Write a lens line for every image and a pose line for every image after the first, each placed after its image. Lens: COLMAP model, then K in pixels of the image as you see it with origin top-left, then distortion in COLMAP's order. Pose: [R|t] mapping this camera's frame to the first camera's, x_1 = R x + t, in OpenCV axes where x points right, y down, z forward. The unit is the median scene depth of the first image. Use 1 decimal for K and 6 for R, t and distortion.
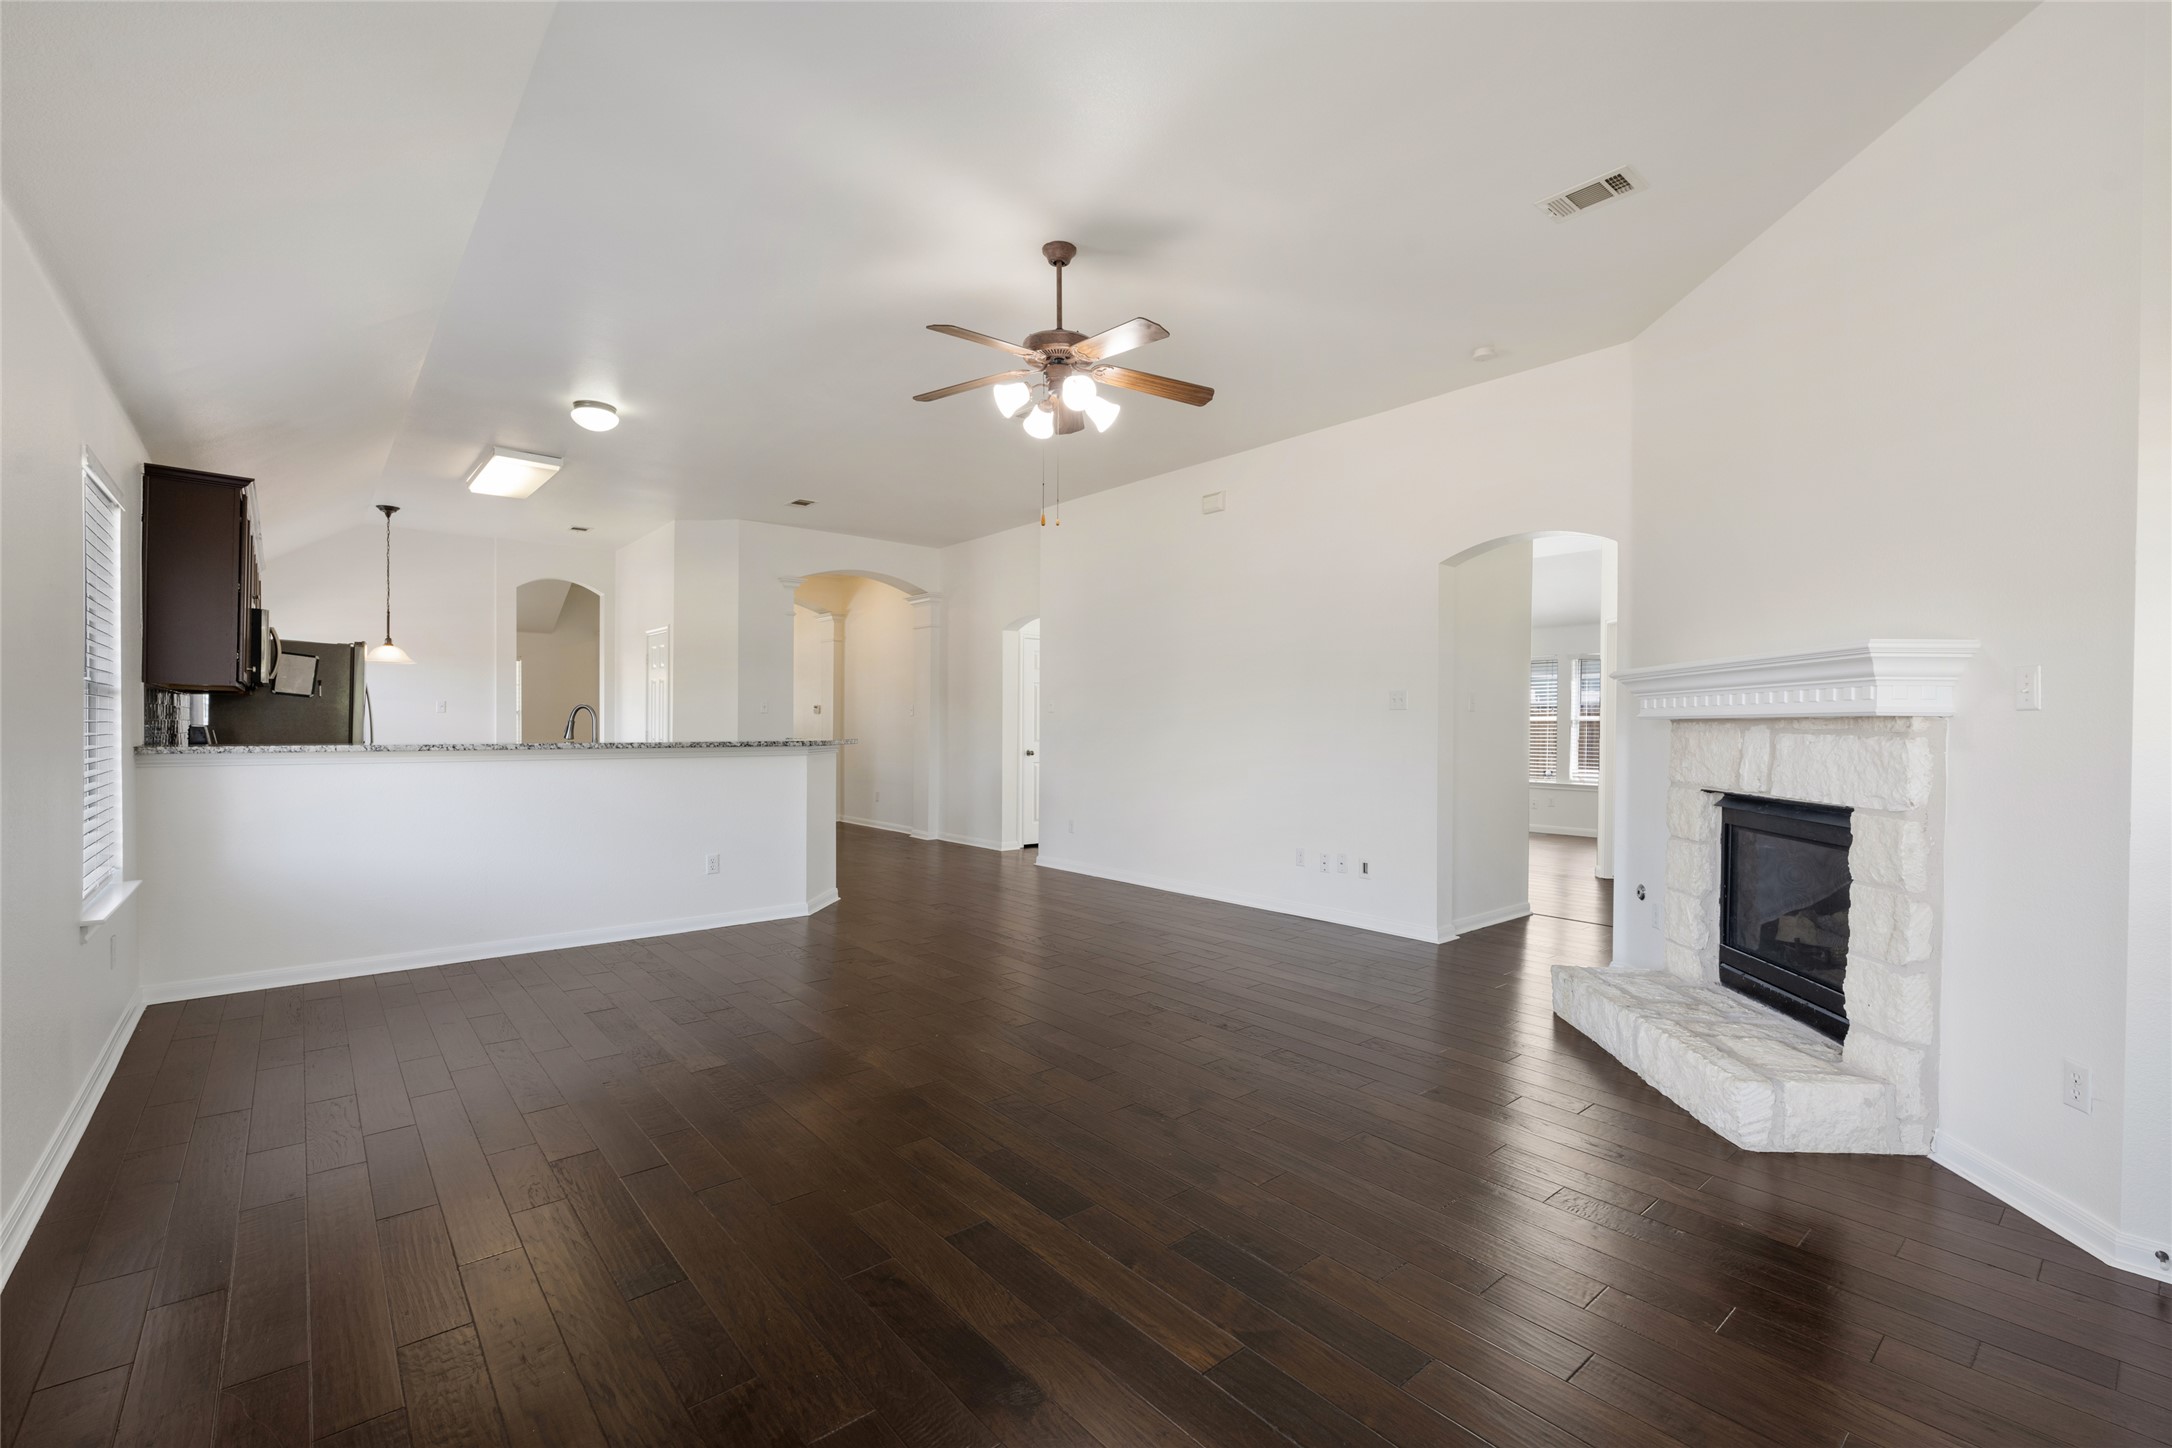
lens RADIAL K [[960.7, 0, 1091.6], [0, 960.7, 729.7], [0, 0, 1]] dist [0.001210, 0.000288]
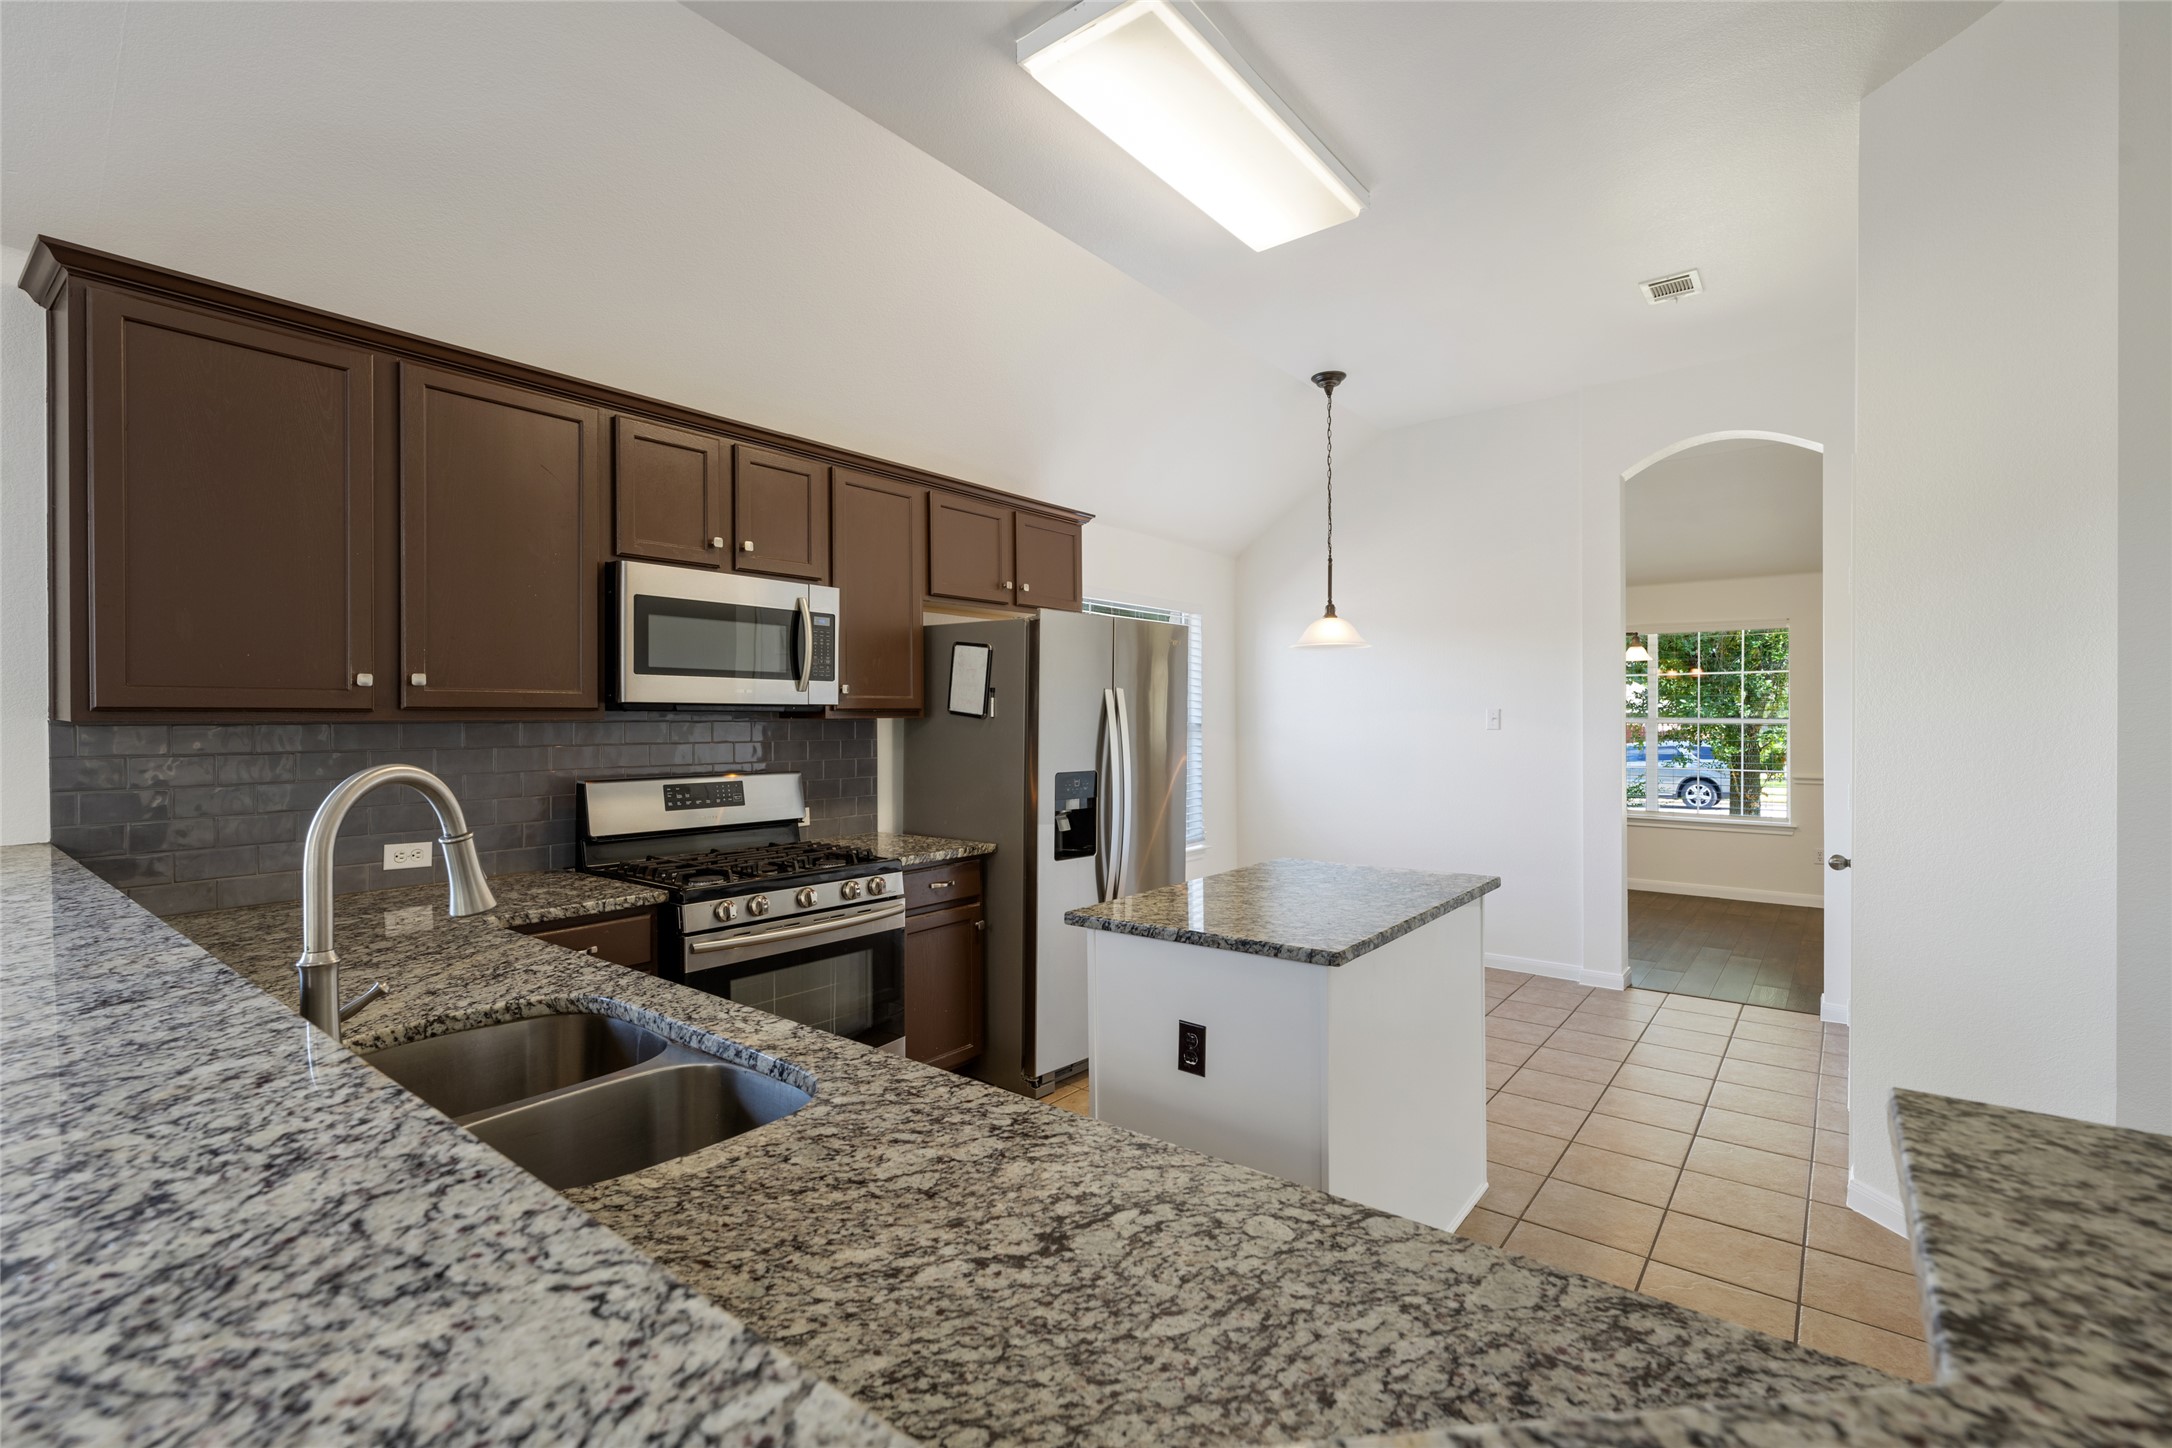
lens RADIAL K [[960.7, 0, 1075.6], [0, 960.7, 722.2], [0, 0, 1]] dist [0.001210, 0.000288]
pose [[0.205895, -0.004005, -0.978566, -0.470216], [0.000675, 0.999992, -0.003950, -0.053595], [0.978574, 0.000153, 0.205896, 1.712656]]
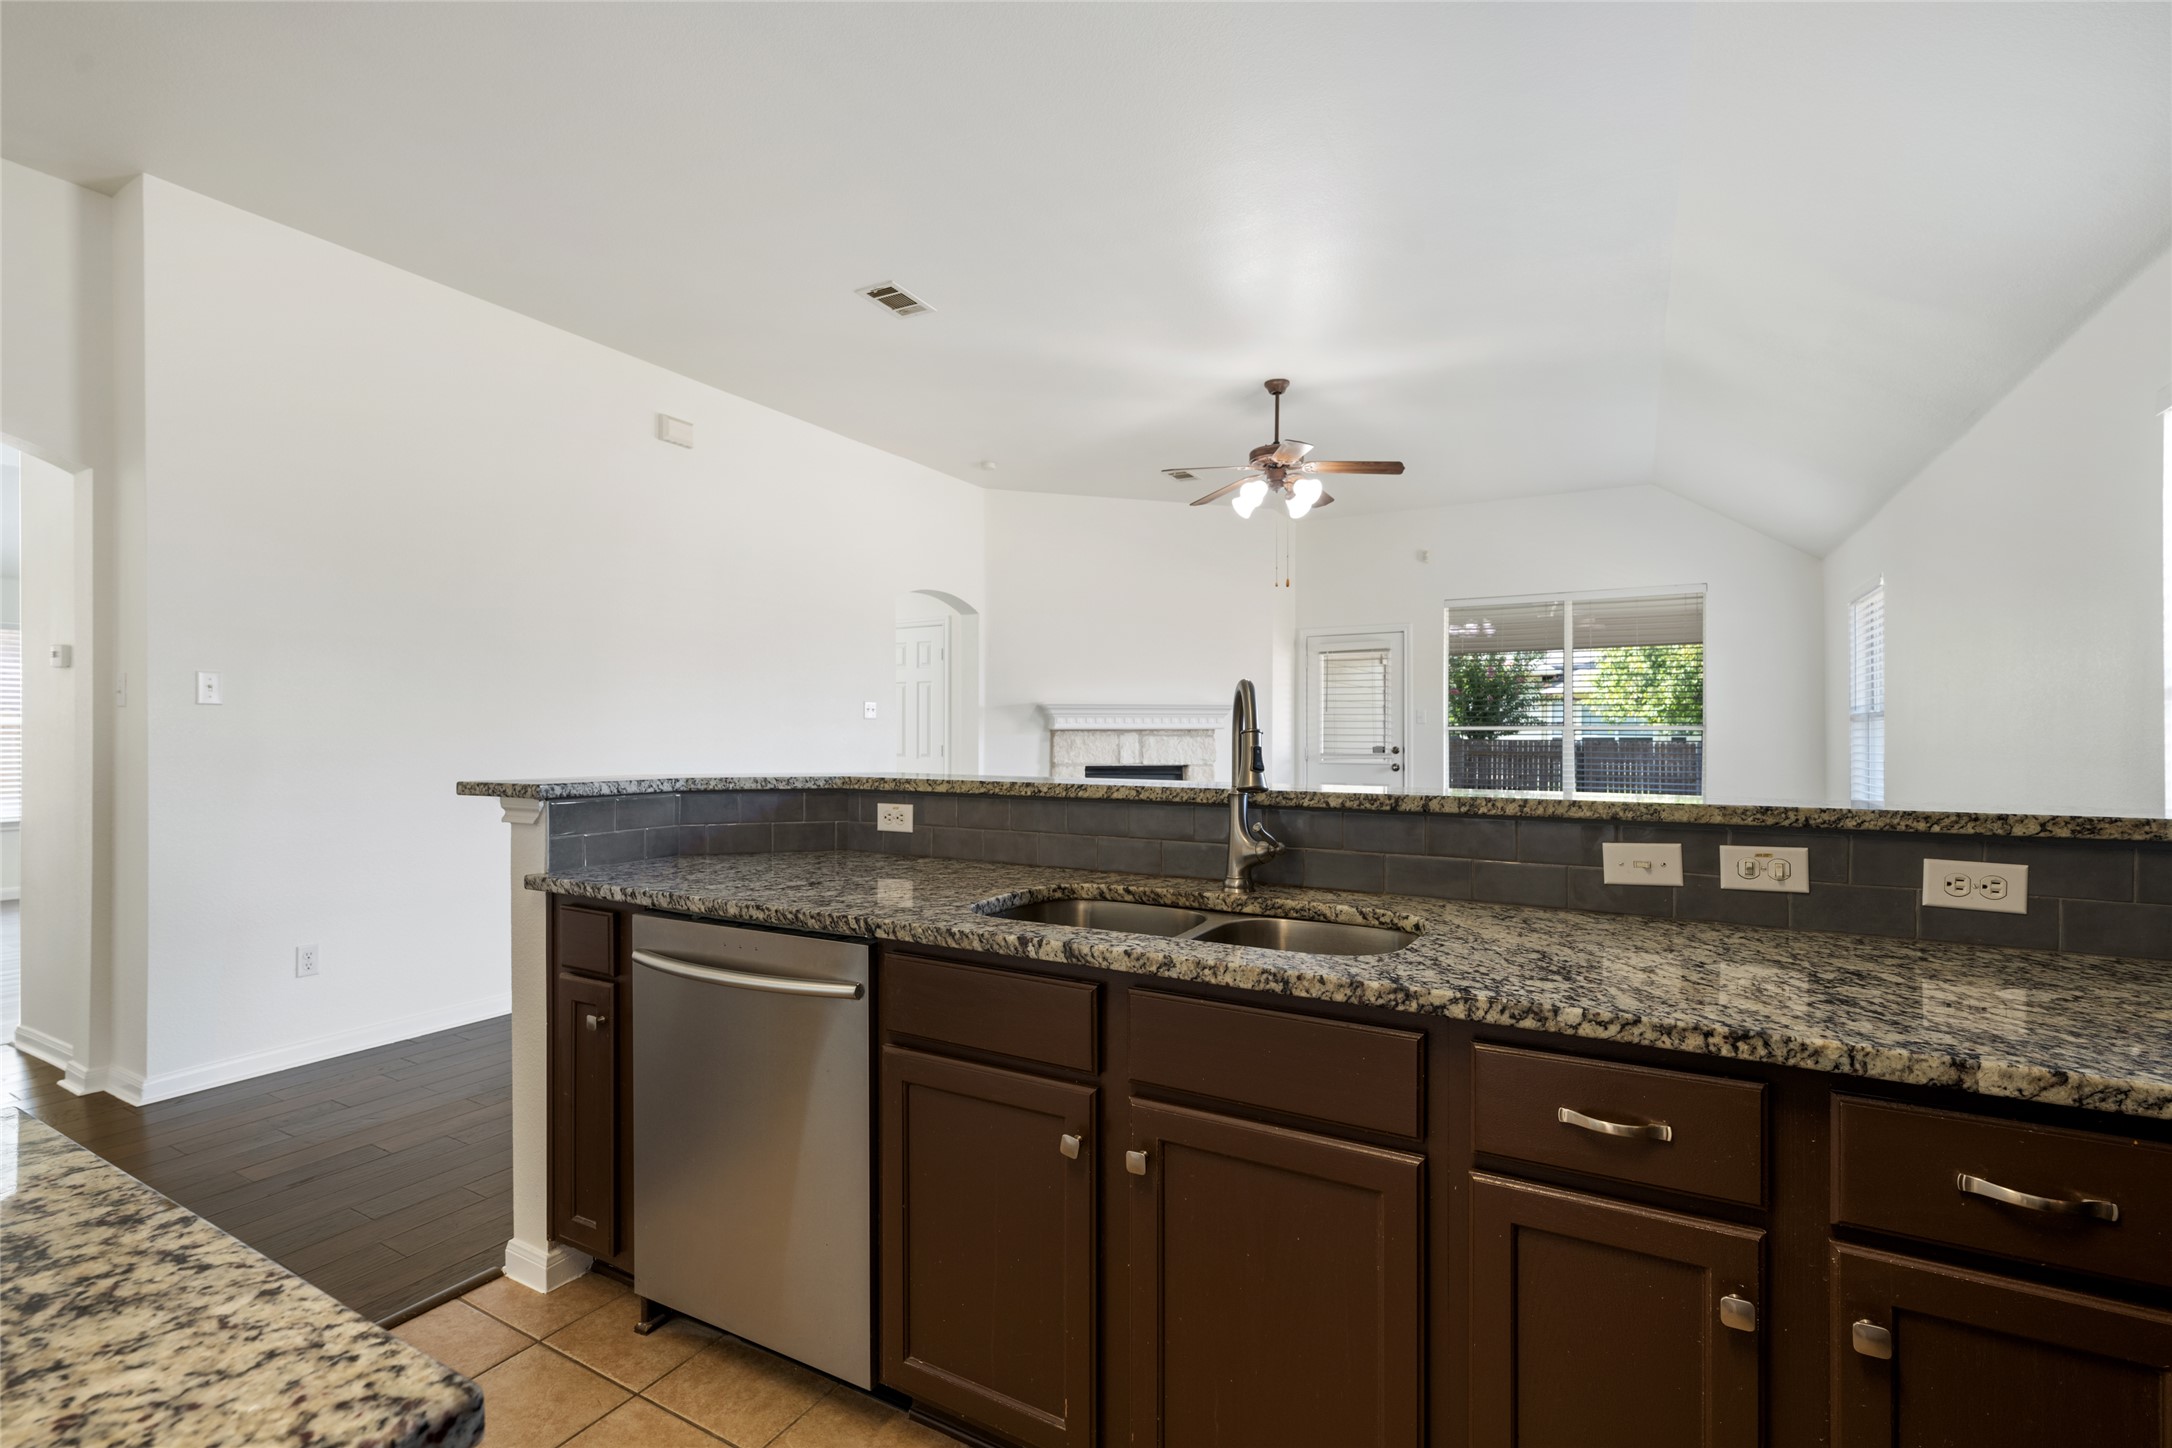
lens RADIAL K [[962.0, 0, 1071.8], [0, 962.0, 725.2], [0, 0, 1]] dist [0.000072, -0.000544]
pose [[-0.346575, 0.003513, 0.938016, -1.277276], [0.004591, 0.999987, -0.002048, -0.017559], [-0.938011, 0.003597, -0.346587, 1.817680]]
